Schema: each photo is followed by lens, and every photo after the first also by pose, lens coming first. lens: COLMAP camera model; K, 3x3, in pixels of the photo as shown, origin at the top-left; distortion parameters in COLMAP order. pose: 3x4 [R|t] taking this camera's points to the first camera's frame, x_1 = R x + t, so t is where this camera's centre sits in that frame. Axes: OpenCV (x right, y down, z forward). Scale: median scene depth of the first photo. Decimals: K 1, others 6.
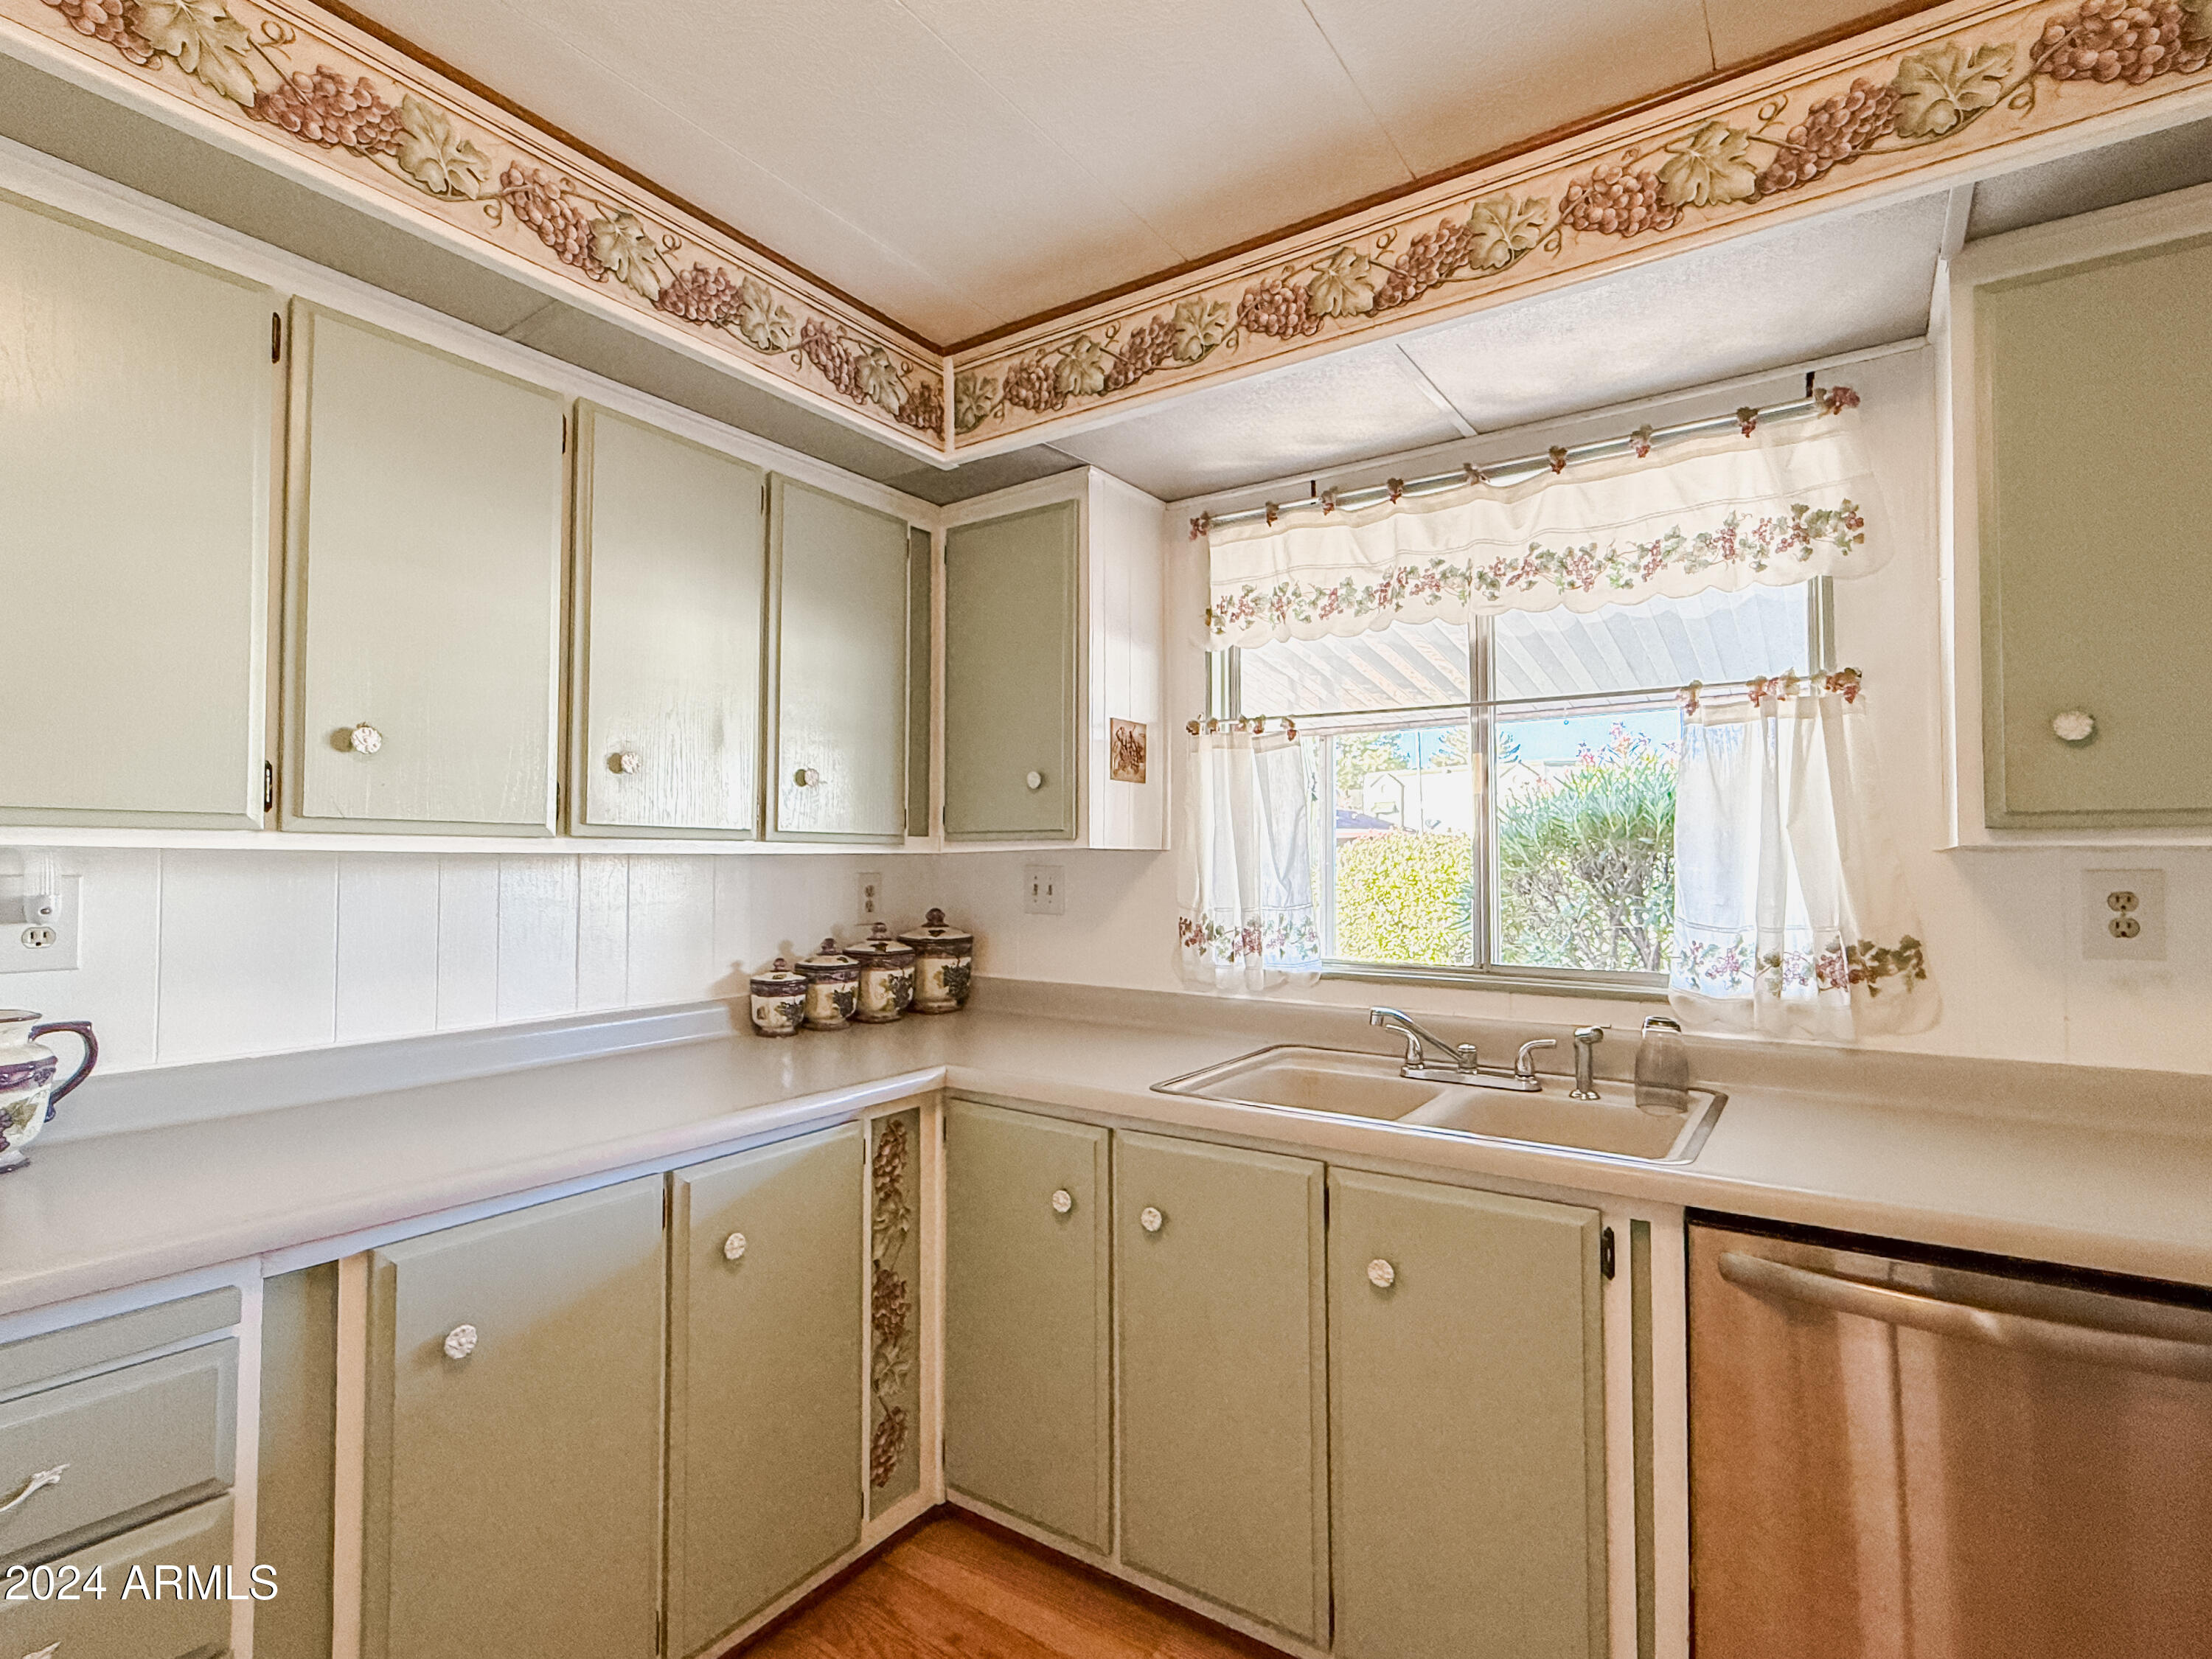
lens RADIAL K [[1073.9, 0, 1109.7], [0, 1073.9, 833.3], [0, 0, 1]] dist [0.000204, -0.000016]
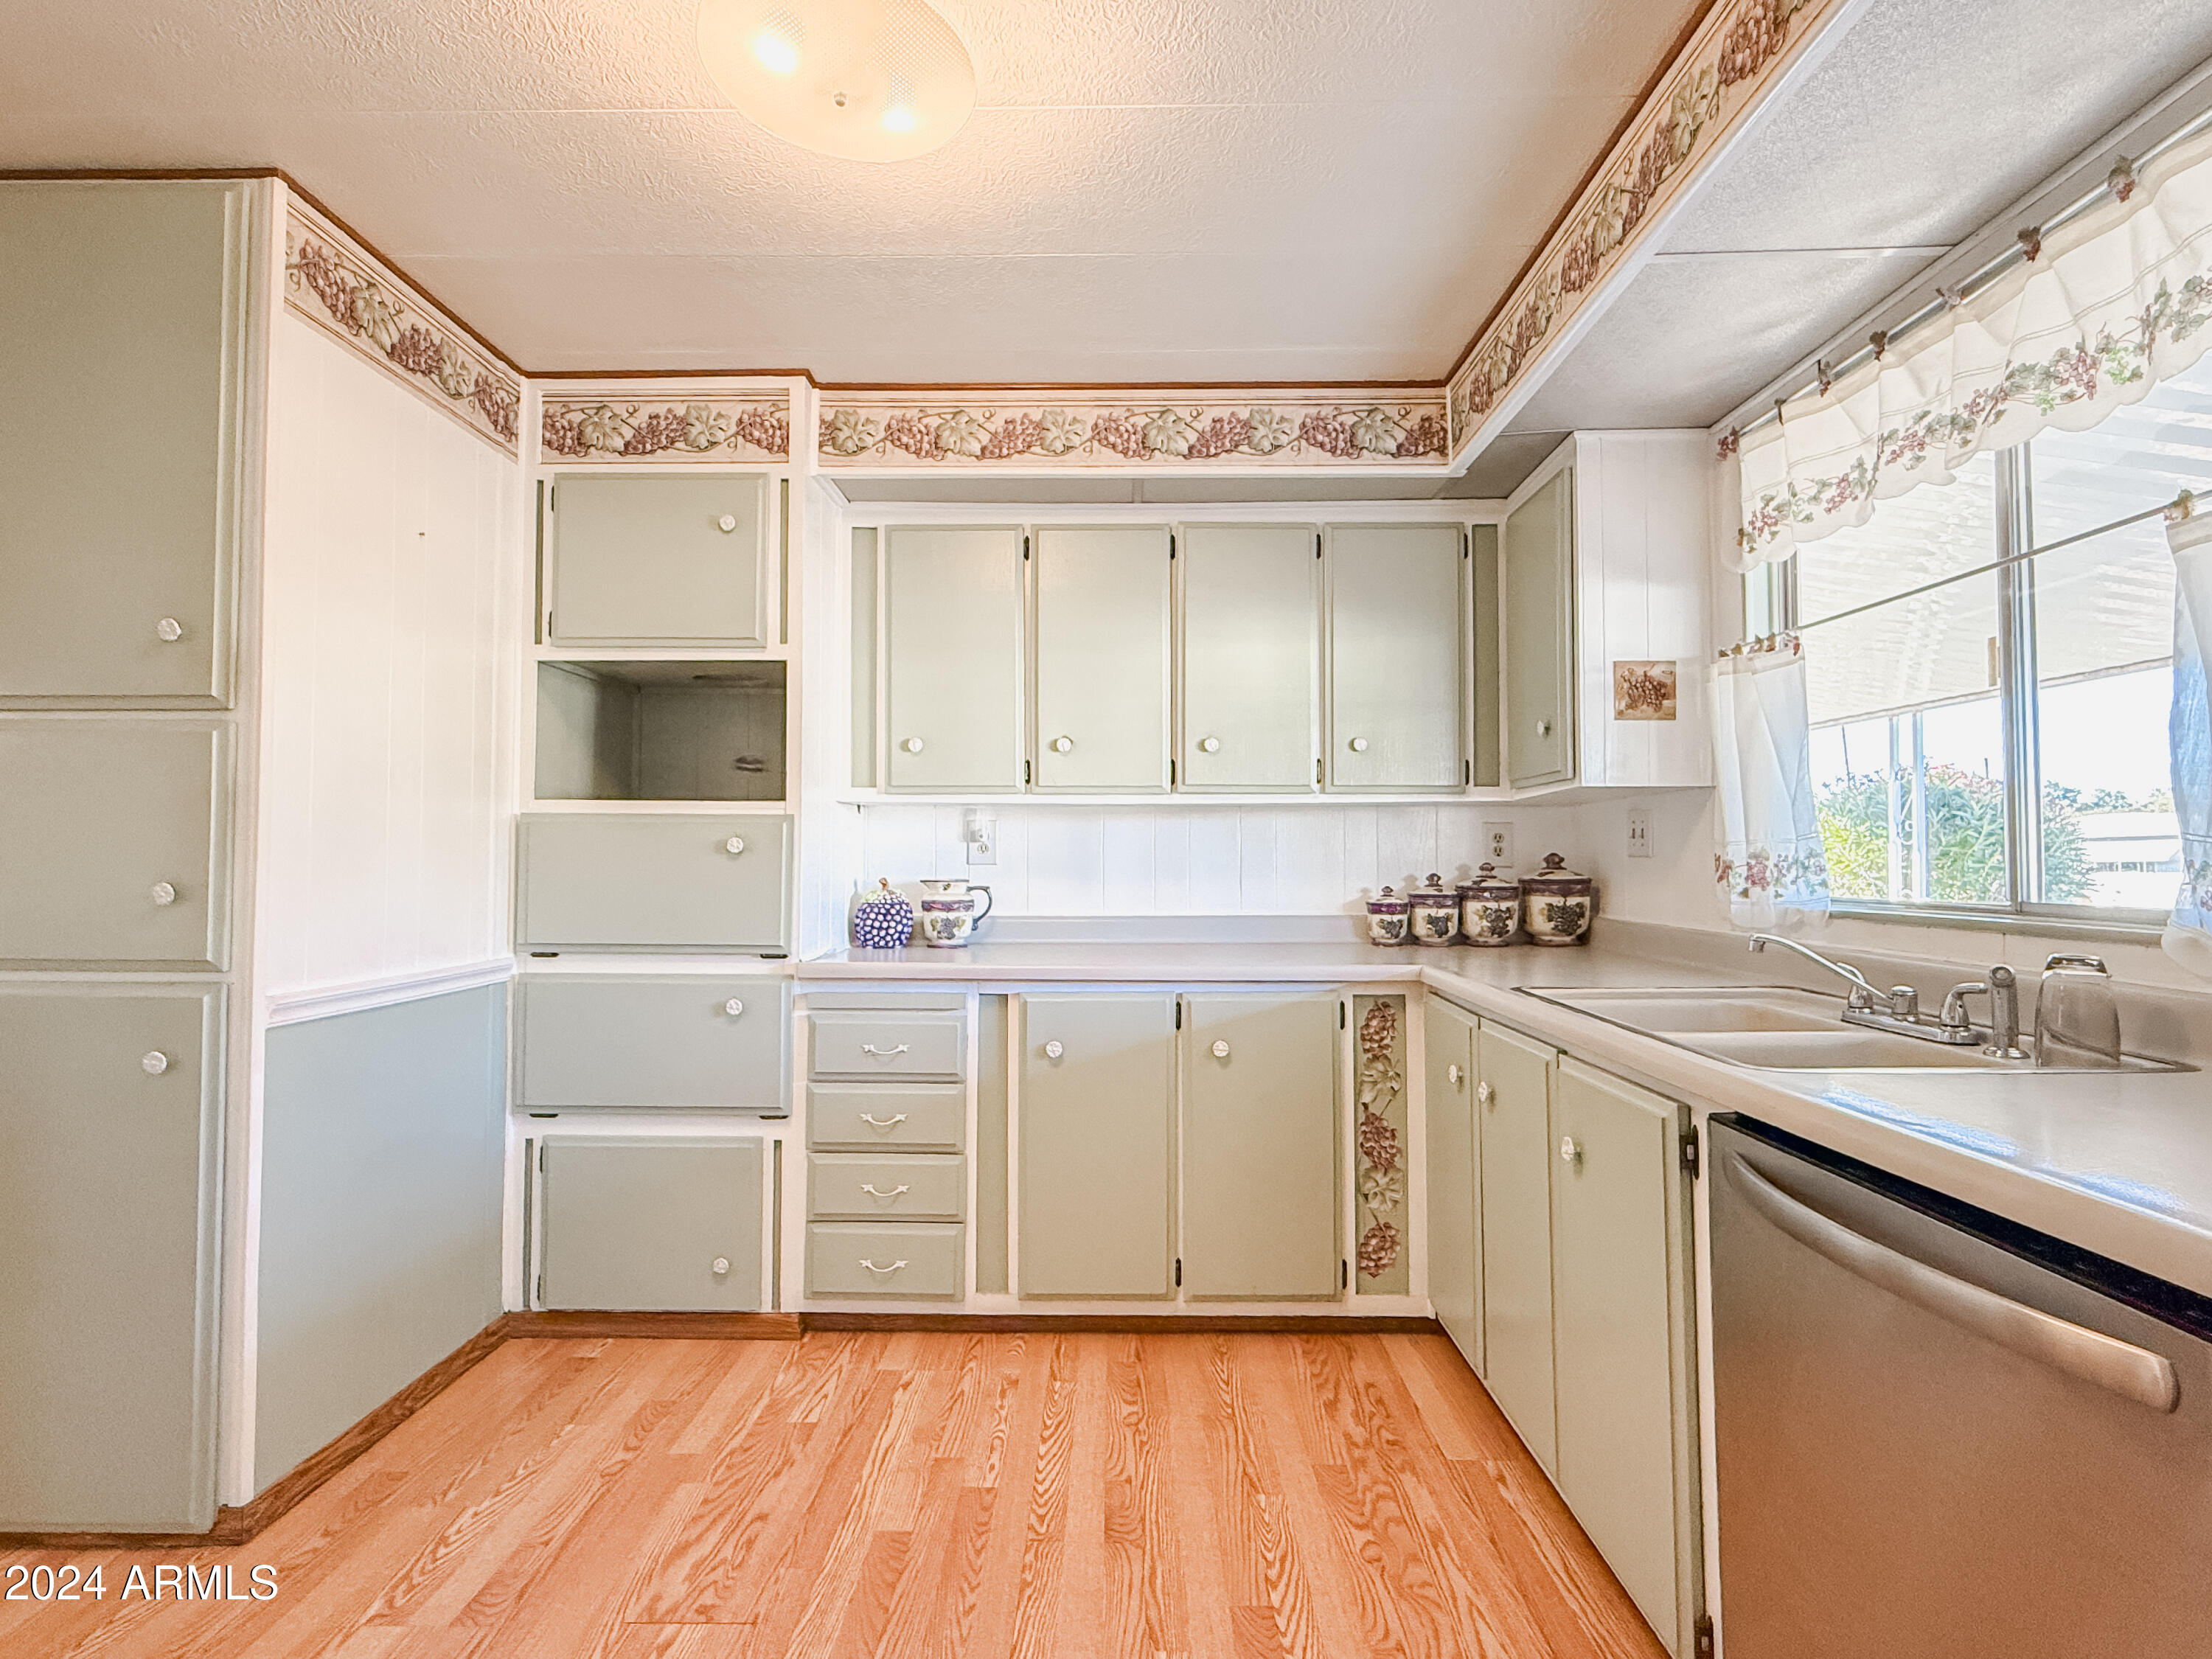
lens RADIAL K [[1061.5, 0, 1110.3], [0, 1061.5, 833.4], [0, 0, 1]] dist [-0.001160, 0.000462]
pose [[0.552477, -0.022427, -0.833226, 0.681412], [0.024602, 0.999641, -0.010594, 0.068556], [0.833165, -0.014646, 0.552831, 0.019398]]
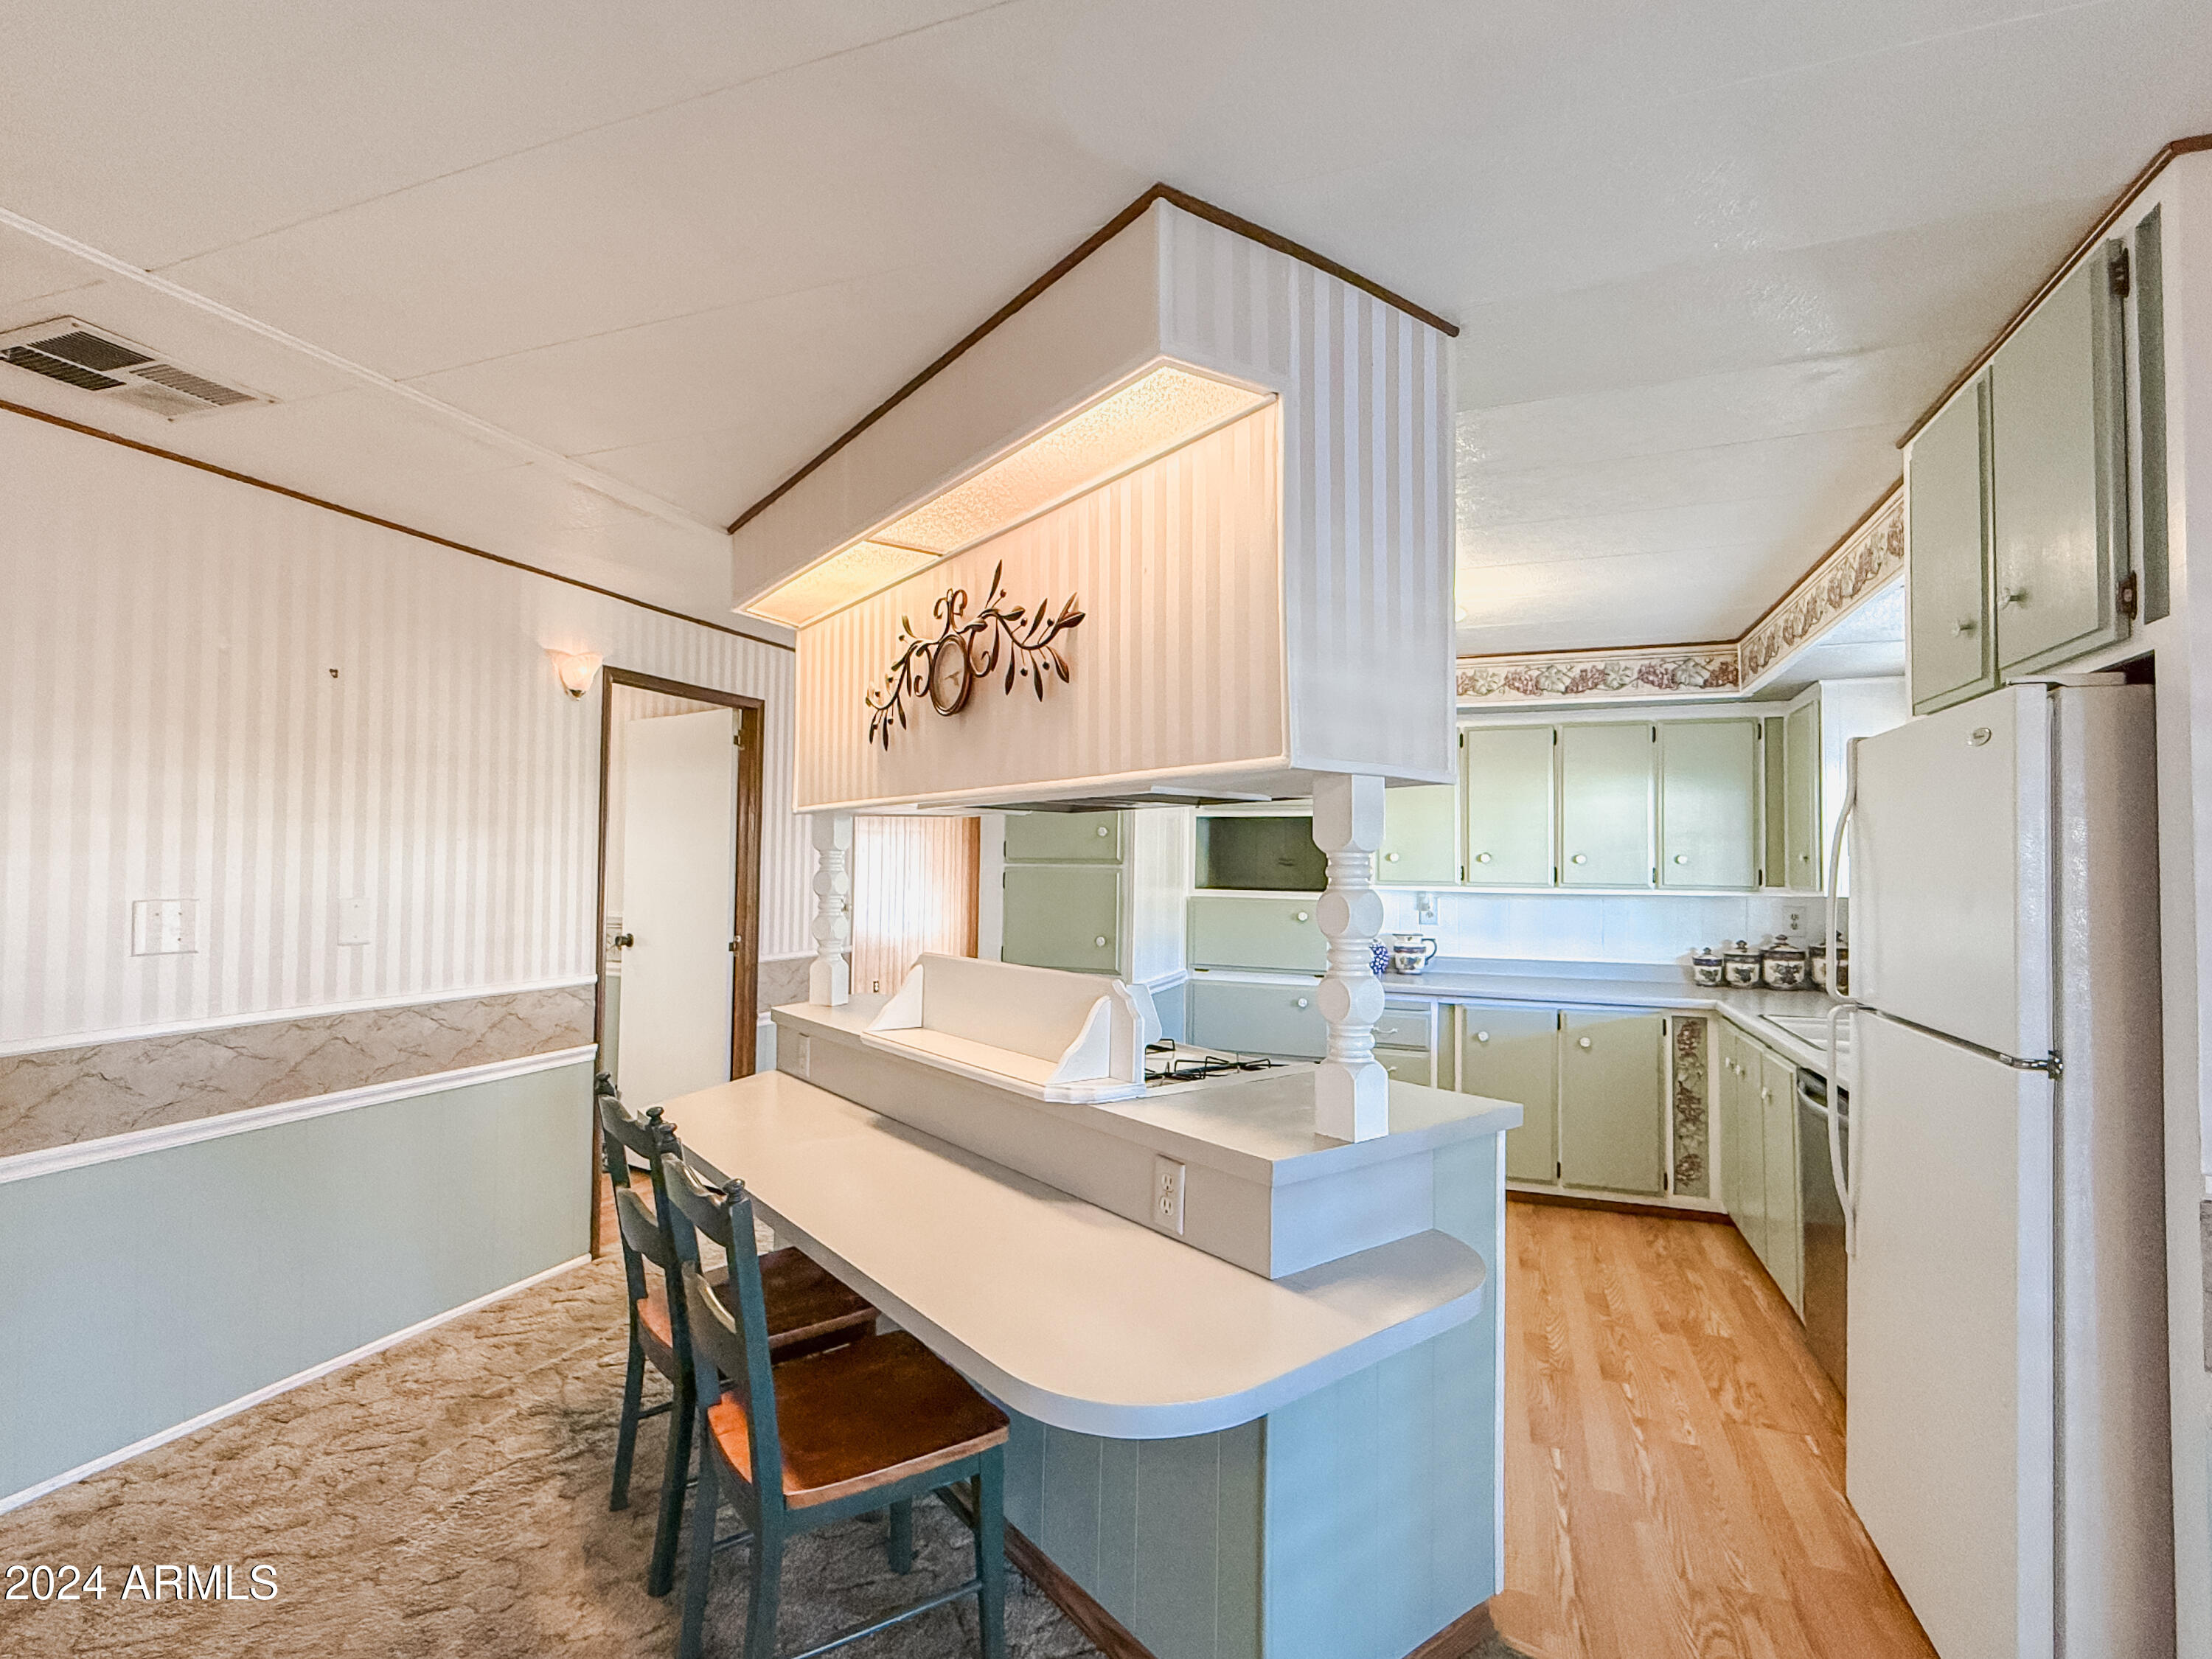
lens RADIAL K [[1055.7, 0, 1107.4], [0, 1055.7, 833.5], [0, 0, 1]] dist [-0.000228, 0.000249]
pose [[0.240009, -0.031885, -0.970247, 1.564587], [0.014894, 0.999464, -0.029161, -0.063483], [0.970656, -0.007452, 0.240355, -0.637490]]
